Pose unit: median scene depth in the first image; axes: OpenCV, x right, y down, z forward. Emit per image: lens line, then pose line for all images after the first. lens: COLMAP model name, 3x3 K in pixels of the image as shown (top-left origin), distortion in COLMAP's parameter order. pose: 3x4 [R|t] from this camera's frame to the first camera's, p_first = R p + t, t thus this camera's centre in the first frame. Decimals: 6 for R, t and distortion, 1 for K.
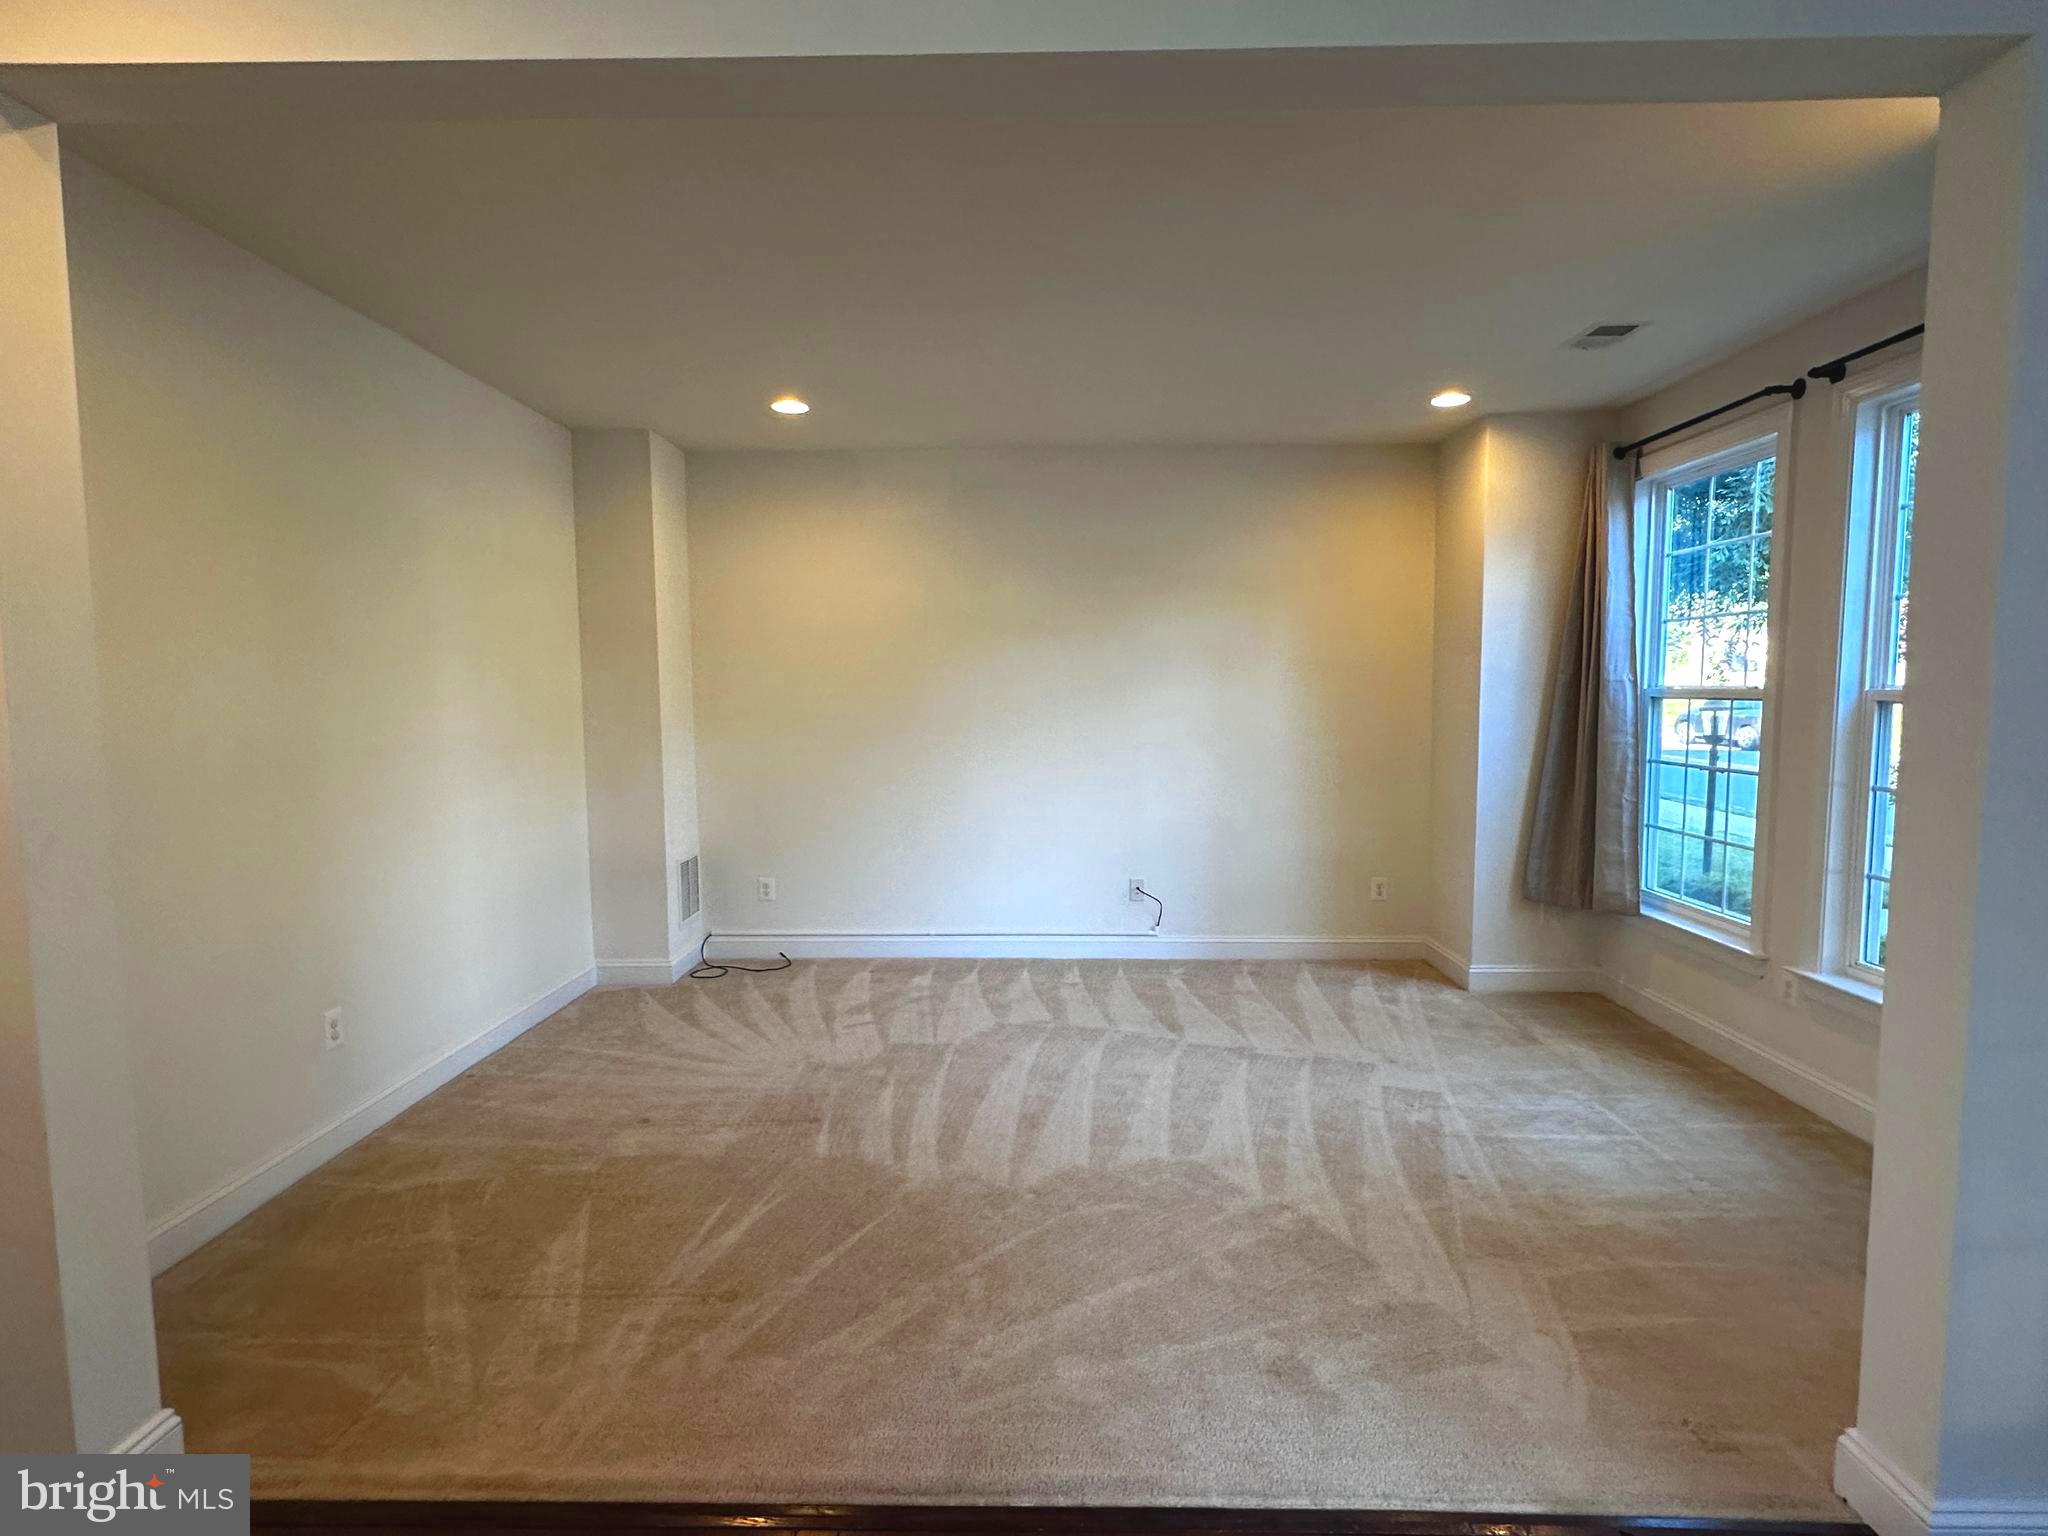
lens RADIAL K [[1084.9, 0, 1016.3], [0, 1084.9, 783.8], [0, 0, 1]] dist [0.001329, 0.000449]
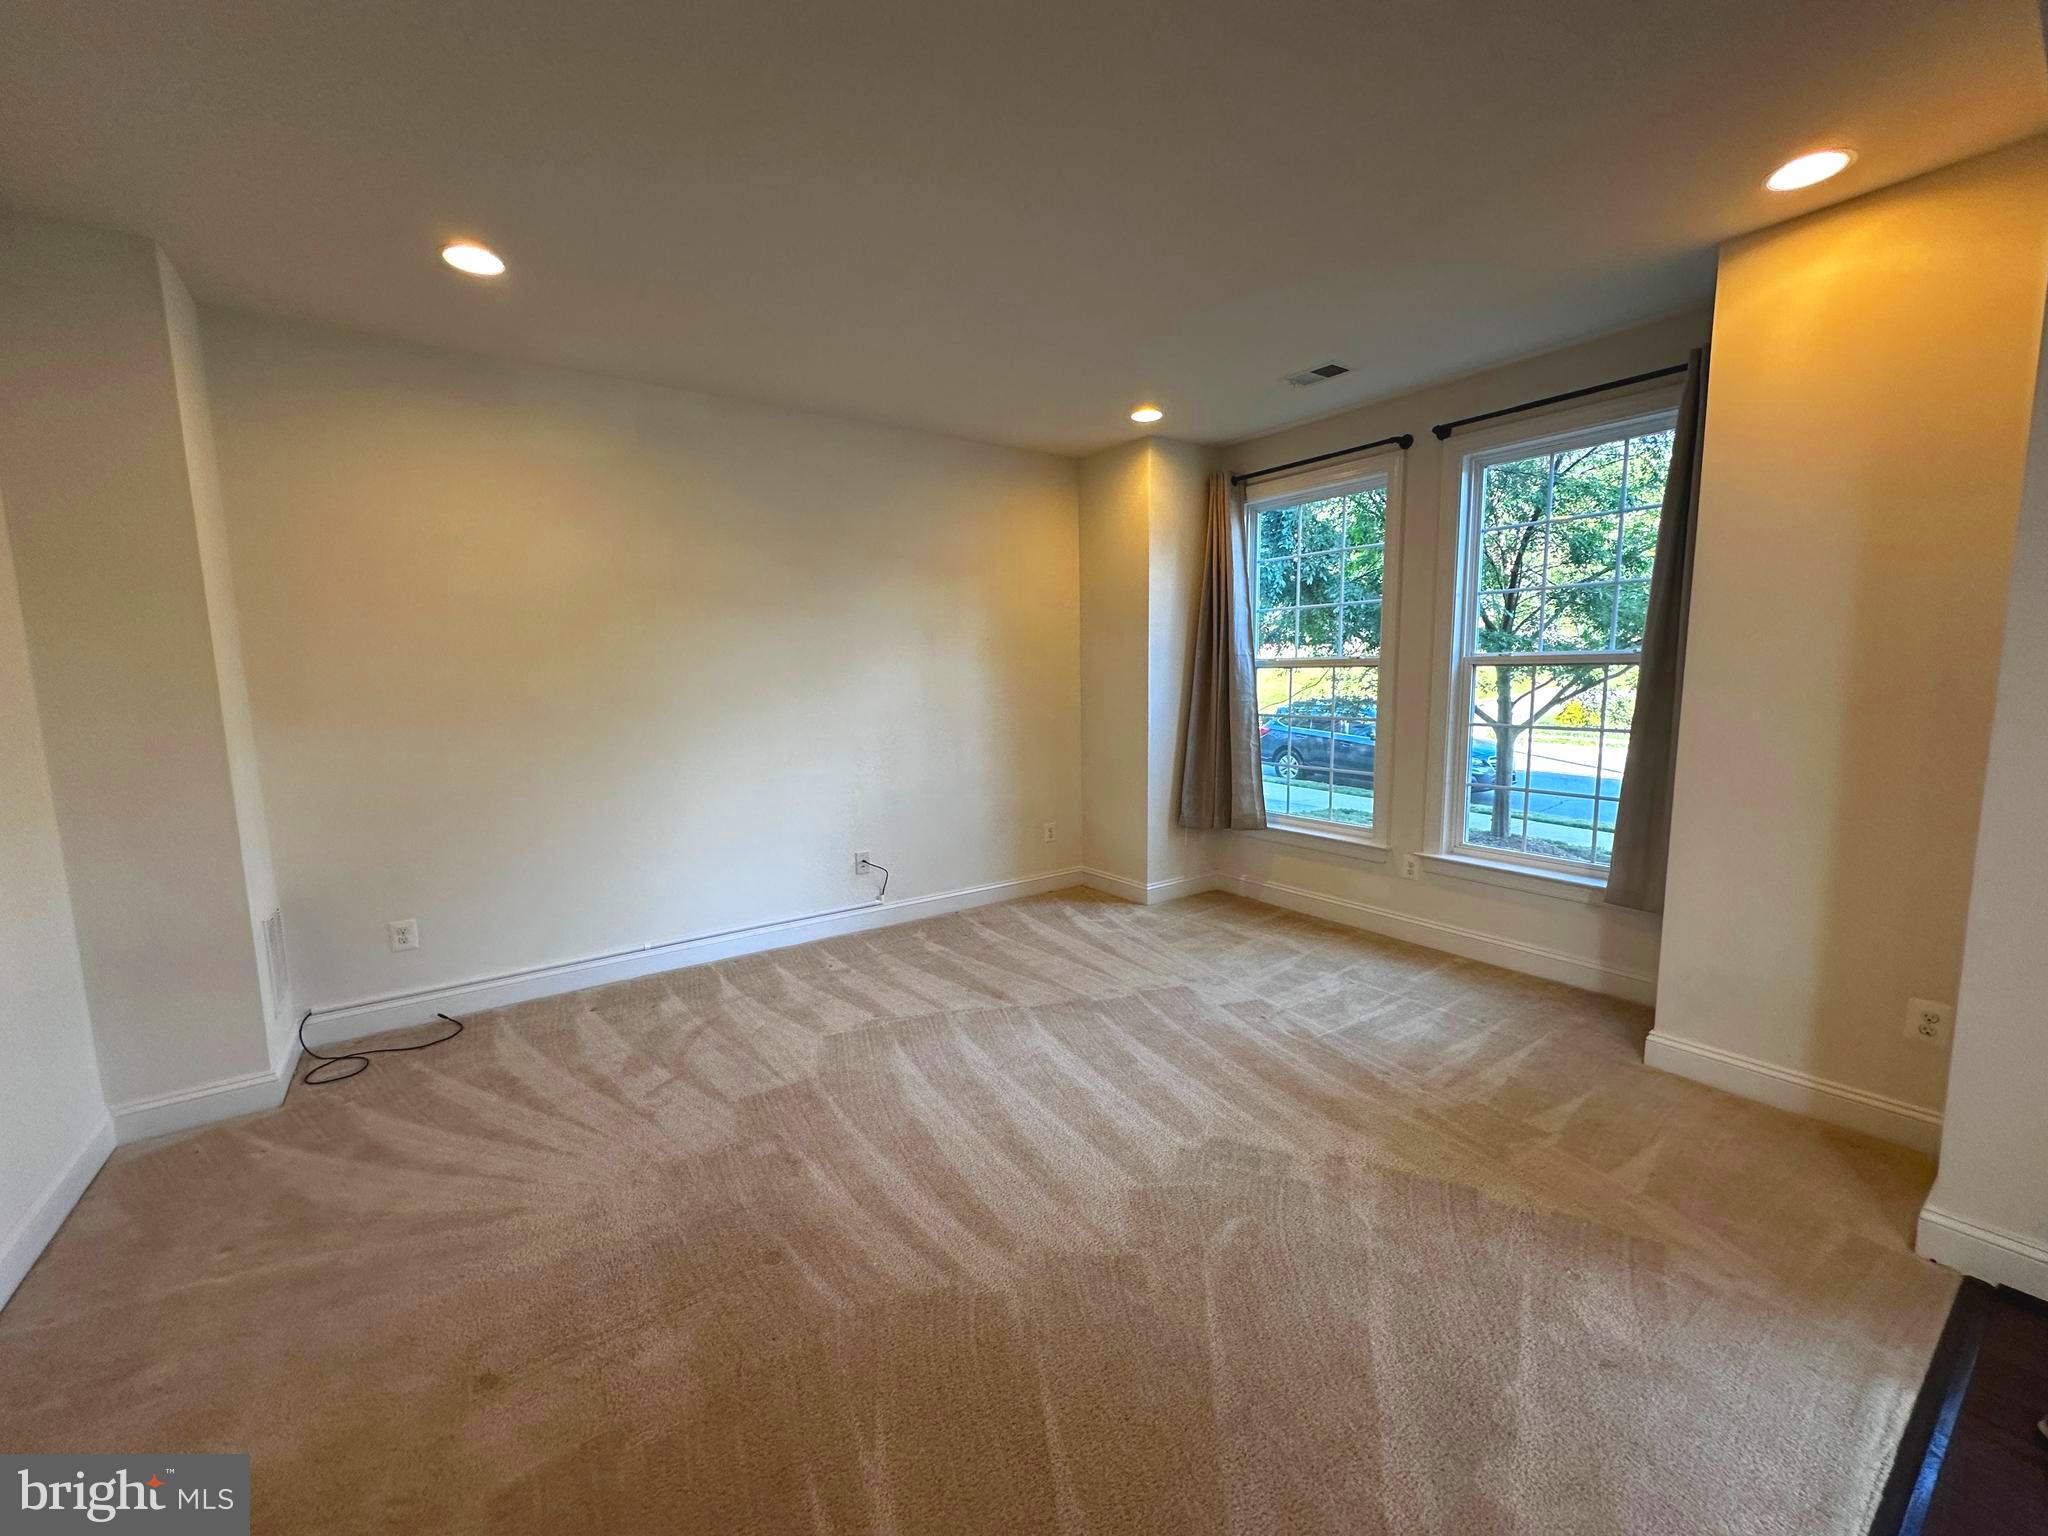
lens RADIAL K [[820.3, 0, 1023.1], [0, 820.3, 768.7], [0, 0, 1]] dist [-0.002995, 0.000617]
pose [[0.795305, -0.077397, 0.601248, -0.271167], [0.063170, 0.996998, 0.044782, -0.017828], [-0.602909, 0.002365, 0.797806, 0.361501]]
